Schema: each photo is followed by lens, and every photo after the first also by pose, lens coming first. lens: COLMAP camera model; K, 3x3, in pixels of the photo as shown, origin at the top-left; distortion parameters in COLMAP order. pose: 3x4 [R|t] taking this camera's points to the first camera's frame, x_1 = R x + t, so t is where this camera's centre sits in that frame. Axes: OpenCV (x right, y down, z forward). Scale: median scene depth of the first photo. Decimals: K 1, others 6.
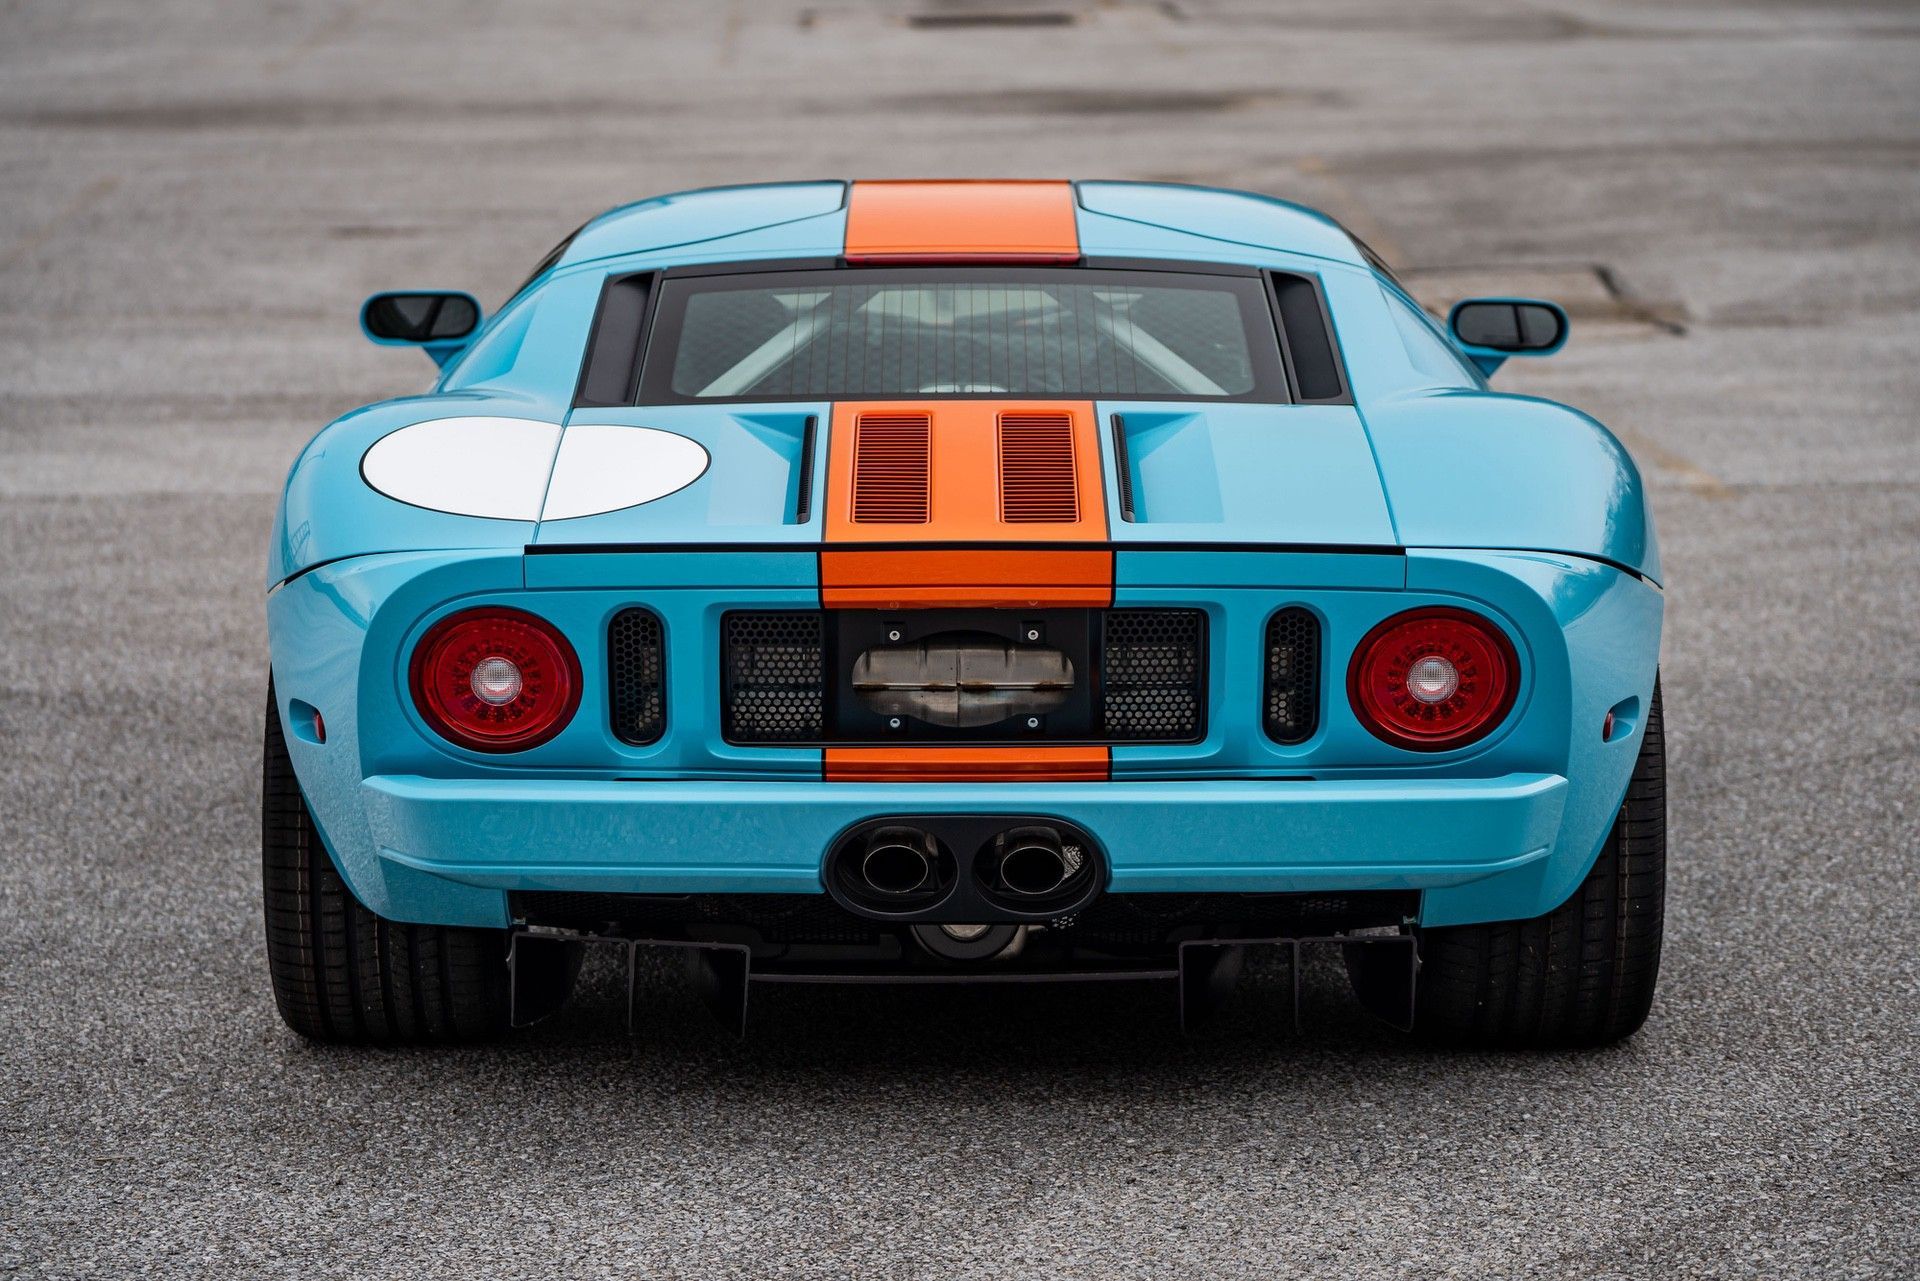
lens RADIAL K [[5126.3, 0, 960.0], [0, 5126.3, 640.5], [0, 0, 1]] dist [-0.117336, -0.924876]
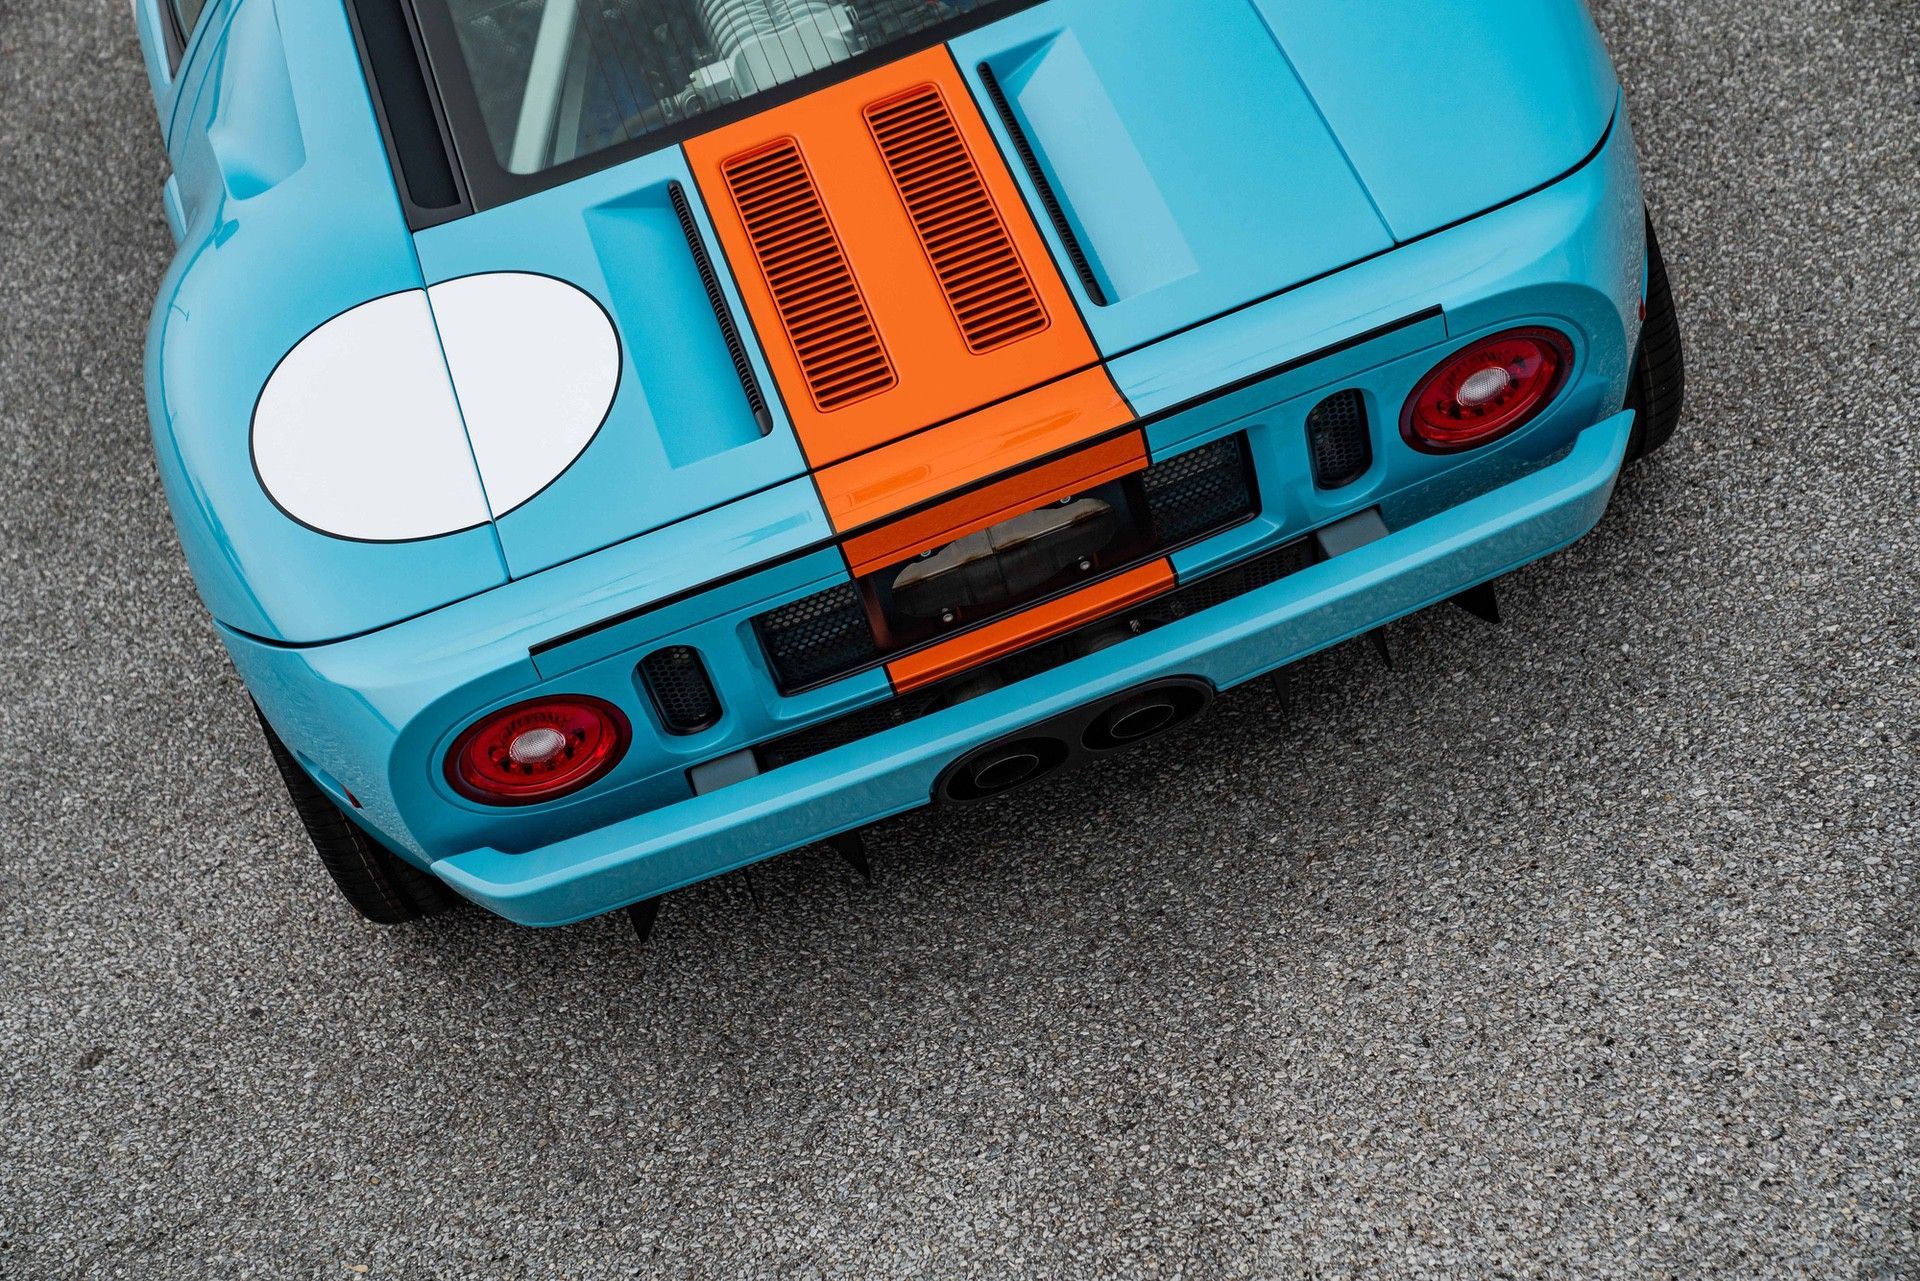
lens RADIAL K [[3615.7, 0, 939.4], [0, 3615.7, 640.9], [0, 0, 1]] dist [0.316915, 0.121128]
pose [[0.935657, -0.352105, 0.023841, -0.031241], [0.304177, 0.838863, 0.451426, -0.278526], [-0.178948, -0.415128, 0.891990, 0.405167]]
